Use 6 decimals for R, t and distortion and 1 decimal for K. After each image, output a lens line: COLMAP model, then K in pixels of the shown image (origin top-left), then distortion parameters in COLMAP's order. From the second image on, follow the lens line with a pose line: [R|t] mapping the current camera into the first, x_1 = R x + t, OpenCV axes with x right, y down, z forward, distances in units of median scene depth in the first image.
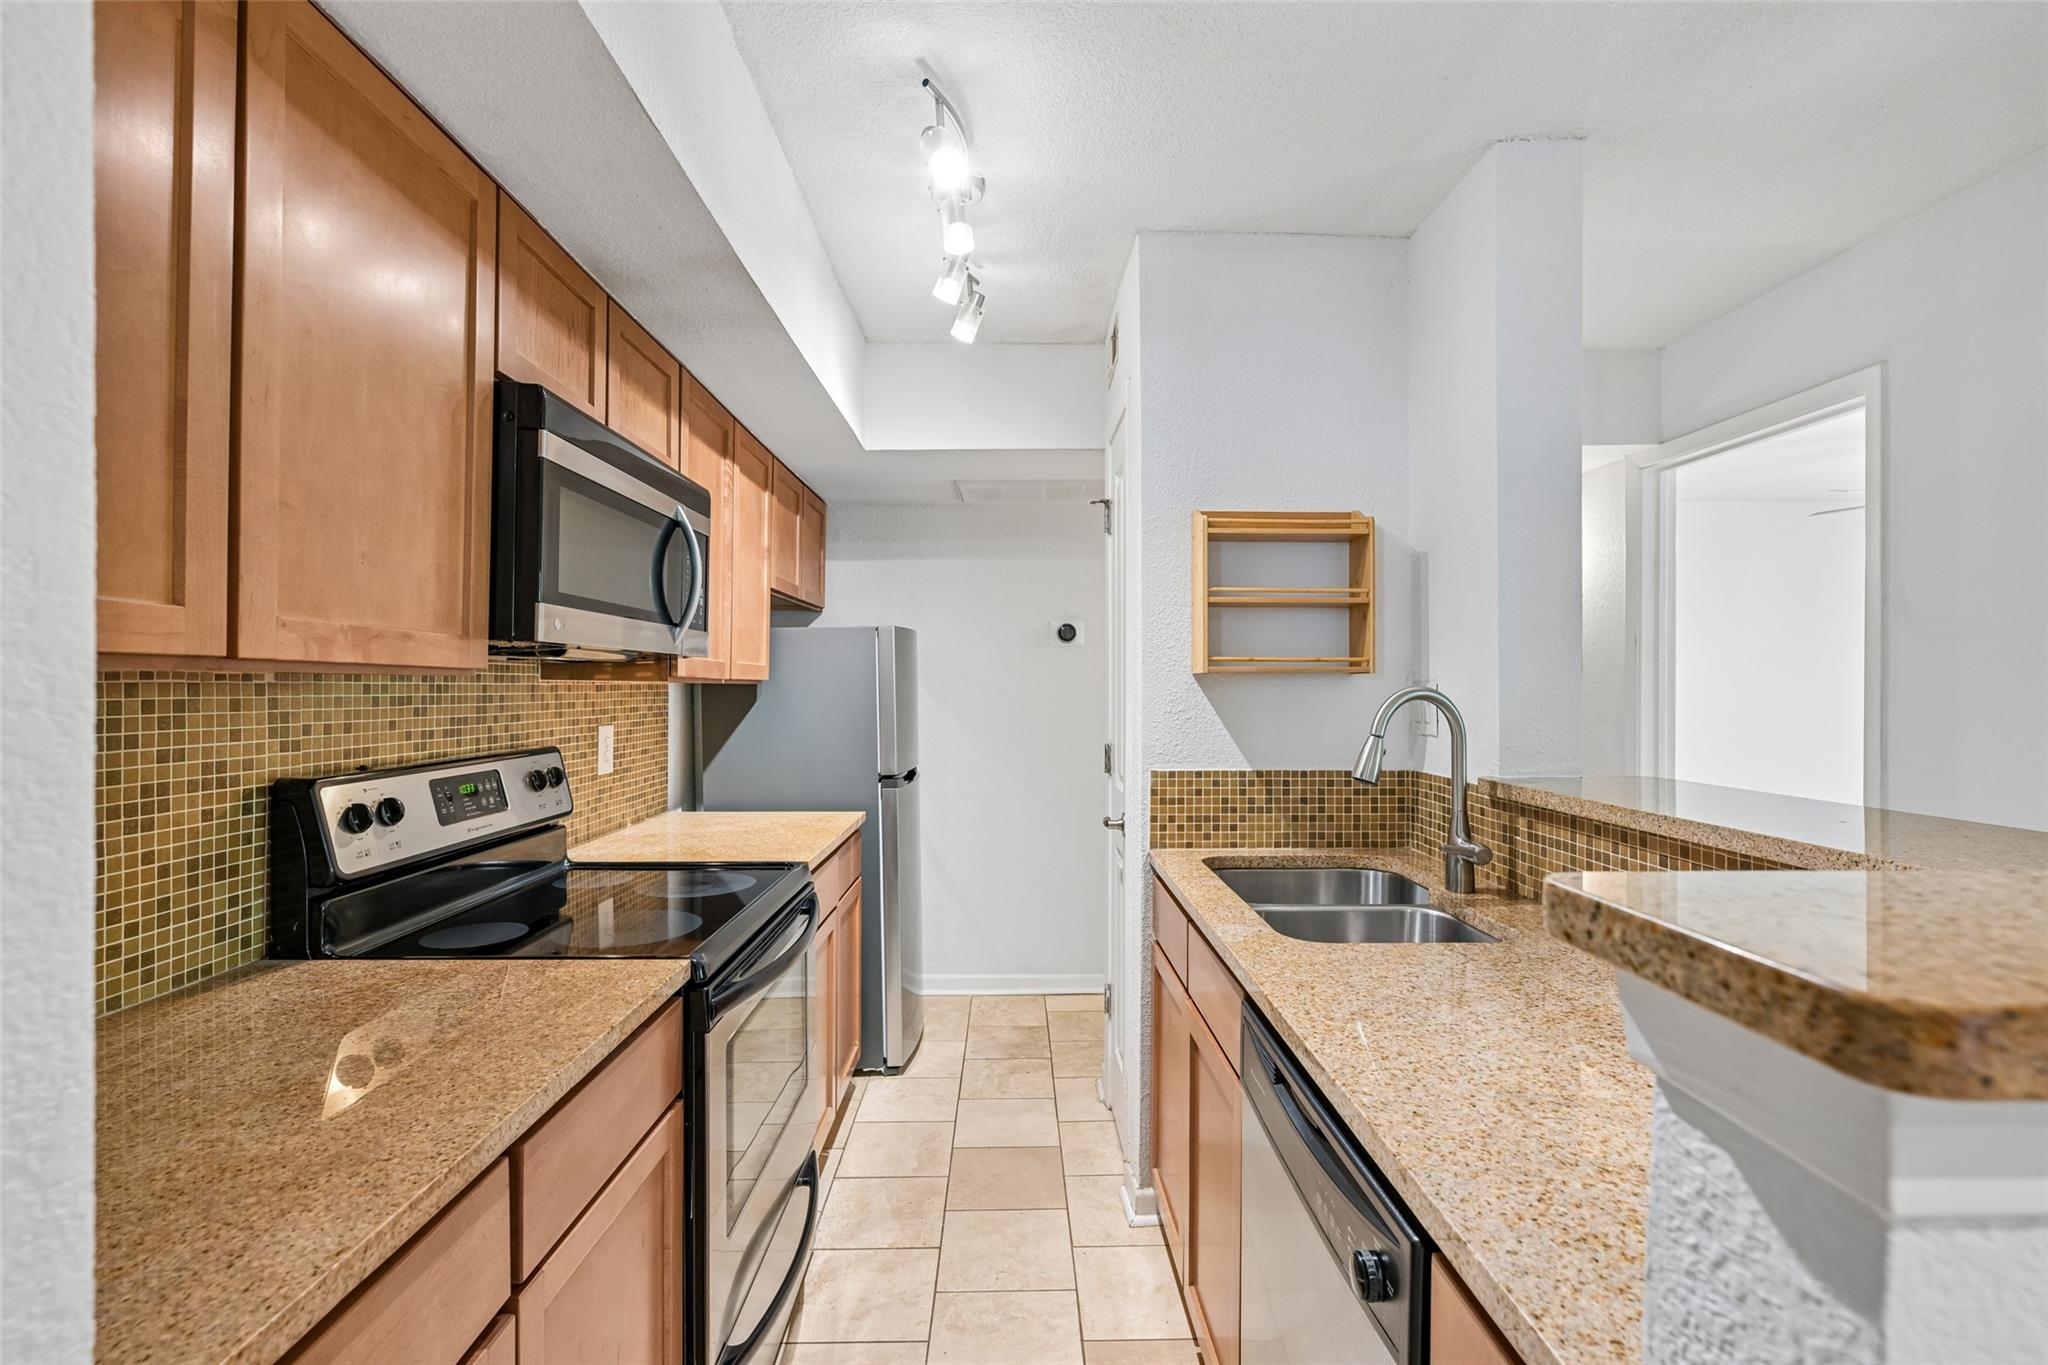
lens RADIAL K [[907.5, 0, 1027.5], [0, 907.5, 682.6], [0, 0, 1]] dist [-0.001278, 0.000049]
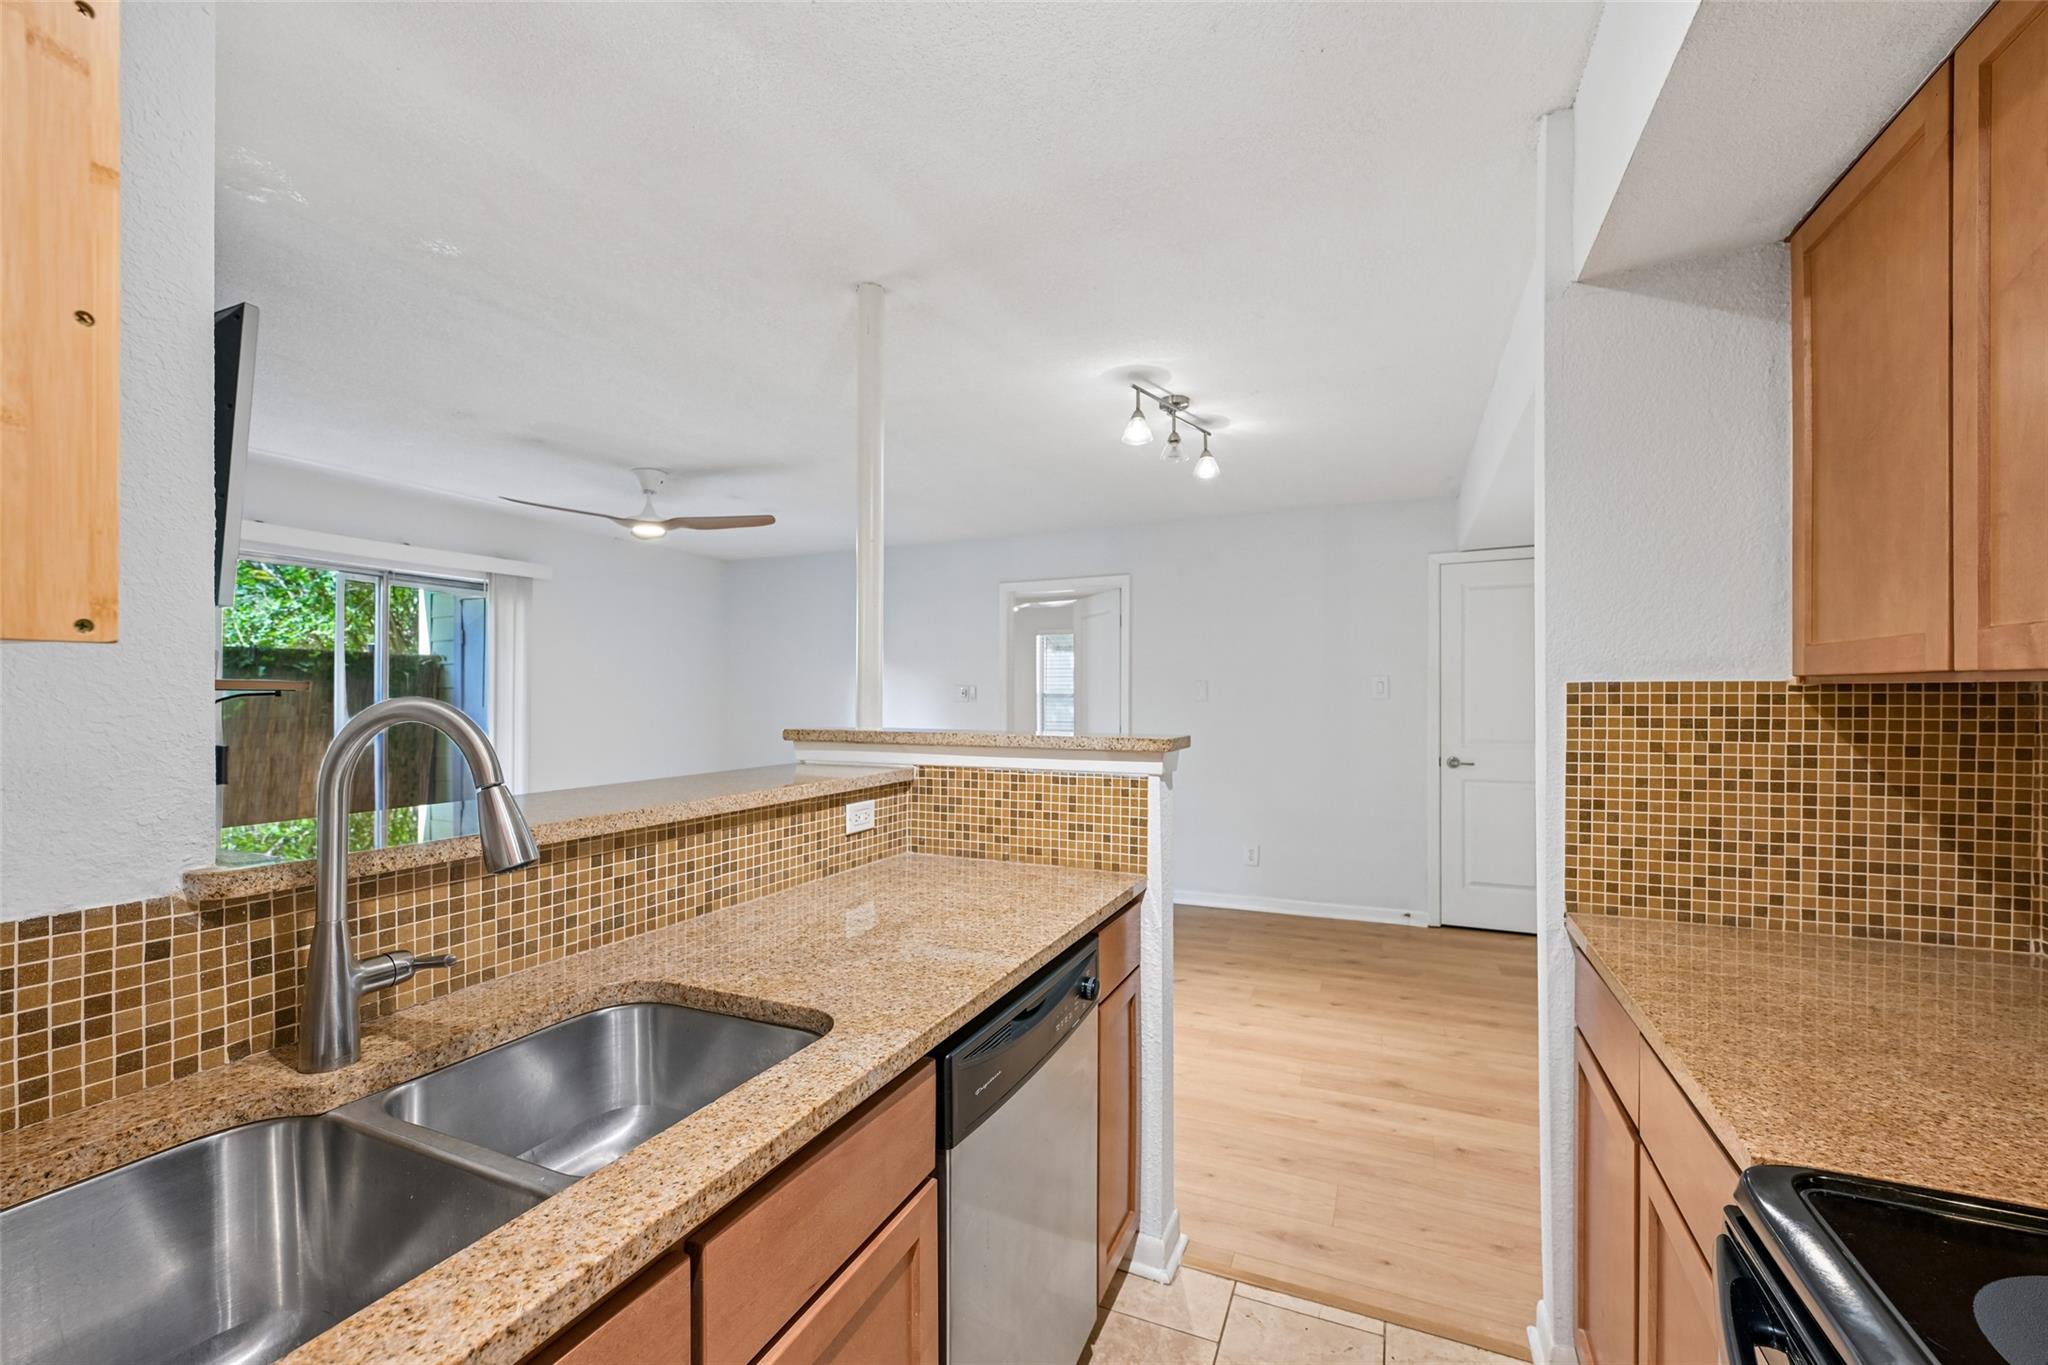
lens RADIAL K [[851.0, 0, 1025.0], [0, 851.0, 698.1], [0, 0, 1]] dist [0.001929, 0.000152]
pose [[-0.907952, -0.002938, 0.419063, -0.102974], [-0.001863, 0.999994, 0.002974, 0.002278], [-0.419069, 0.001920, -0.907952, 1.040522]]
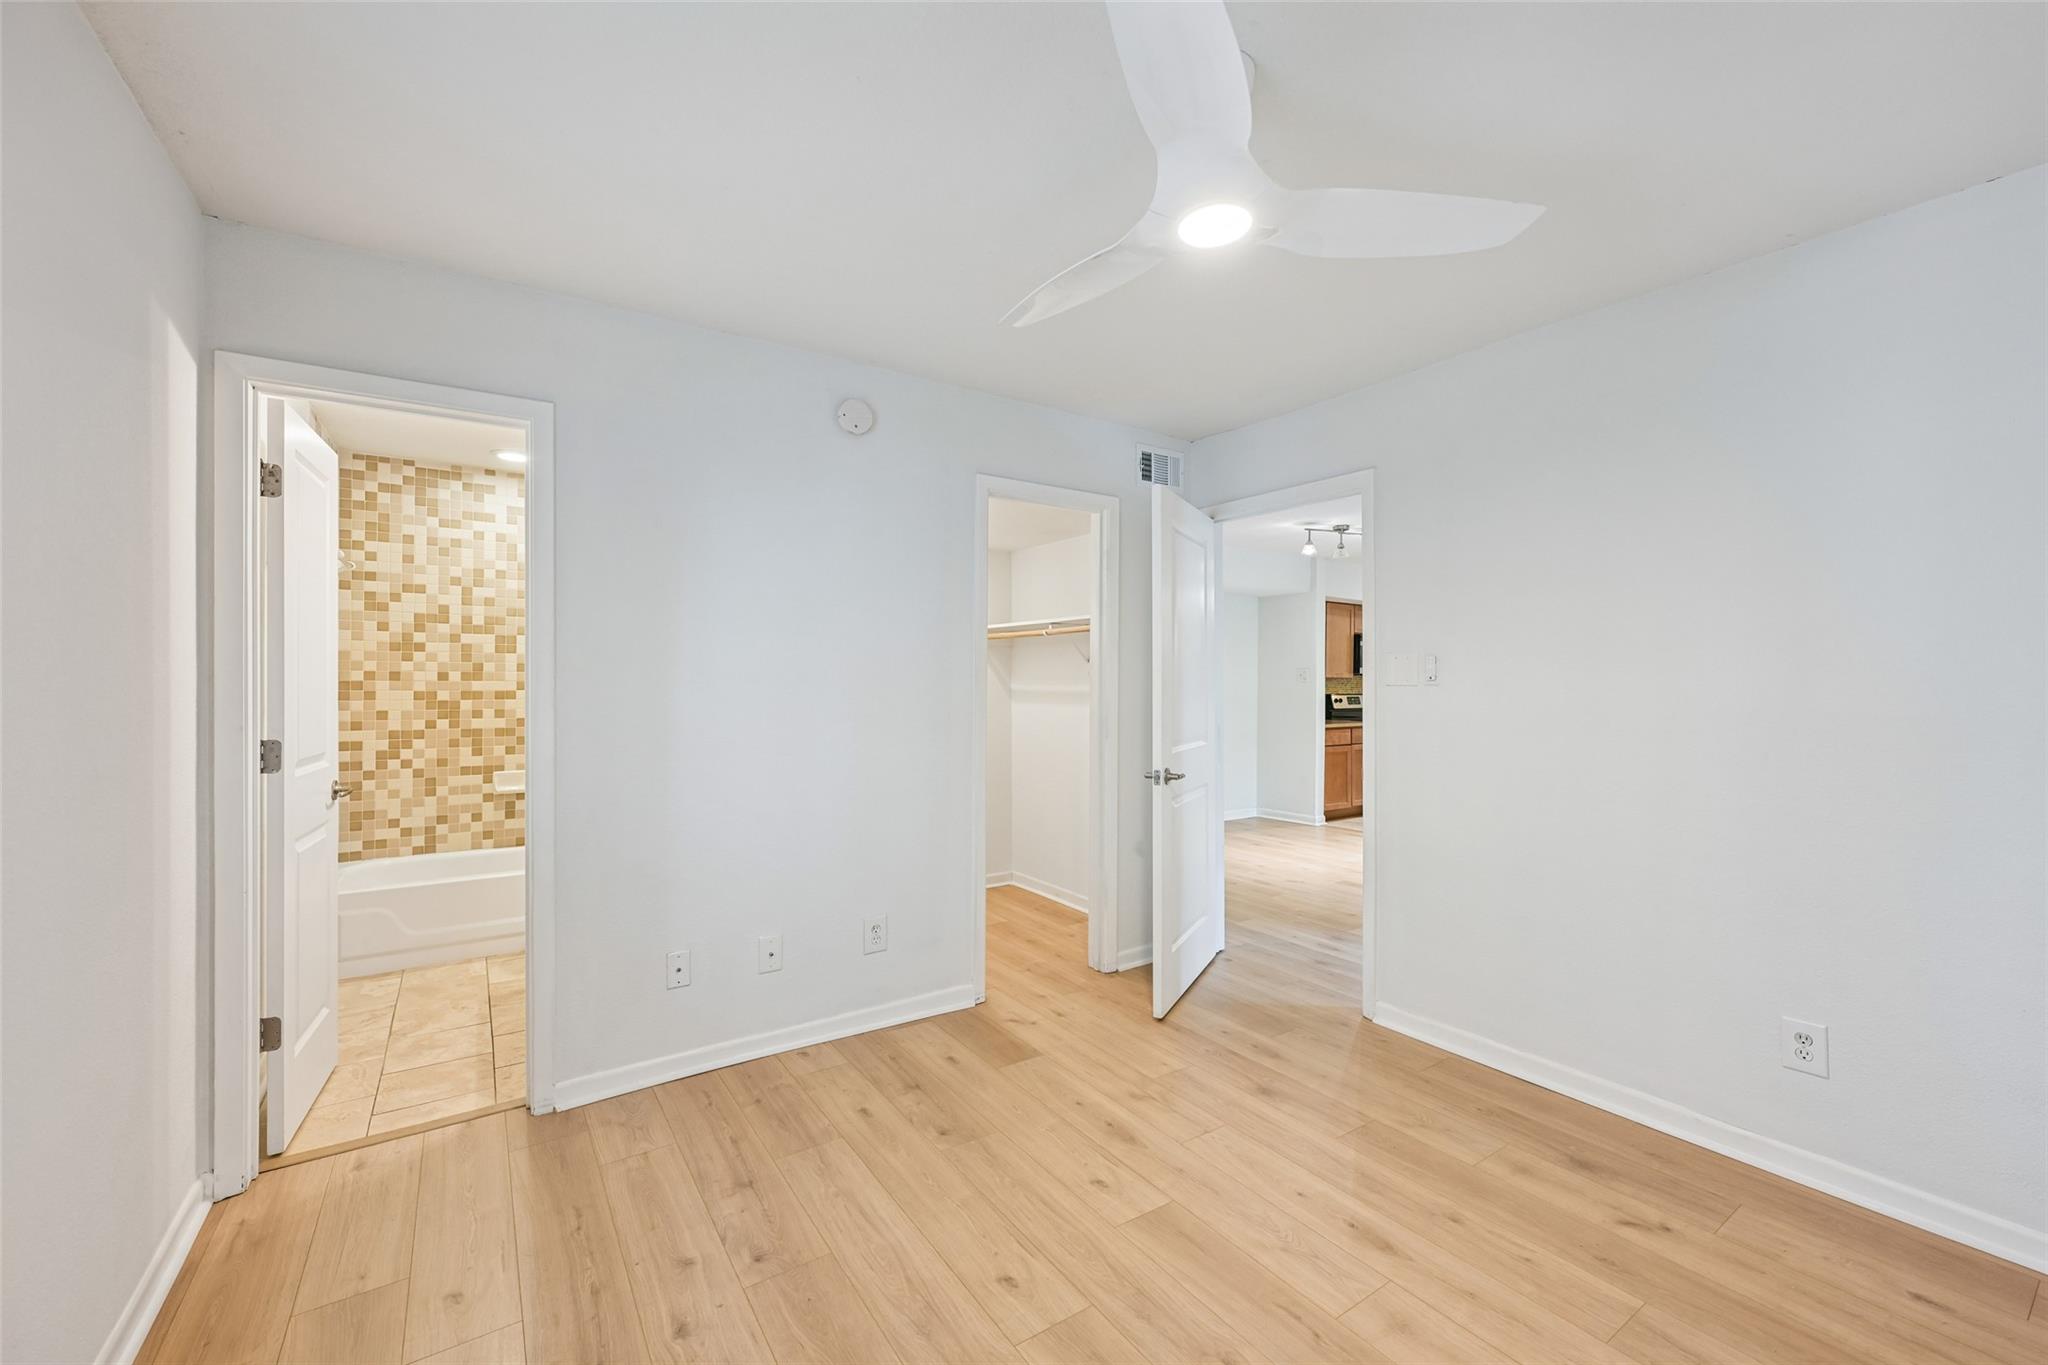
lens RADIAL K [[830.2, 0, 1019.3], [0, 830.2, 678.0], [0, 0, 1]] dist [0.001311, 0.000139]
pose [[0.548451, -0.009365, -0.836130, 1.951416], [0.001419, 0.999946, -0.010269, 0.027516], [0.836181, 0.004446, 0.548435, -2.715823]]
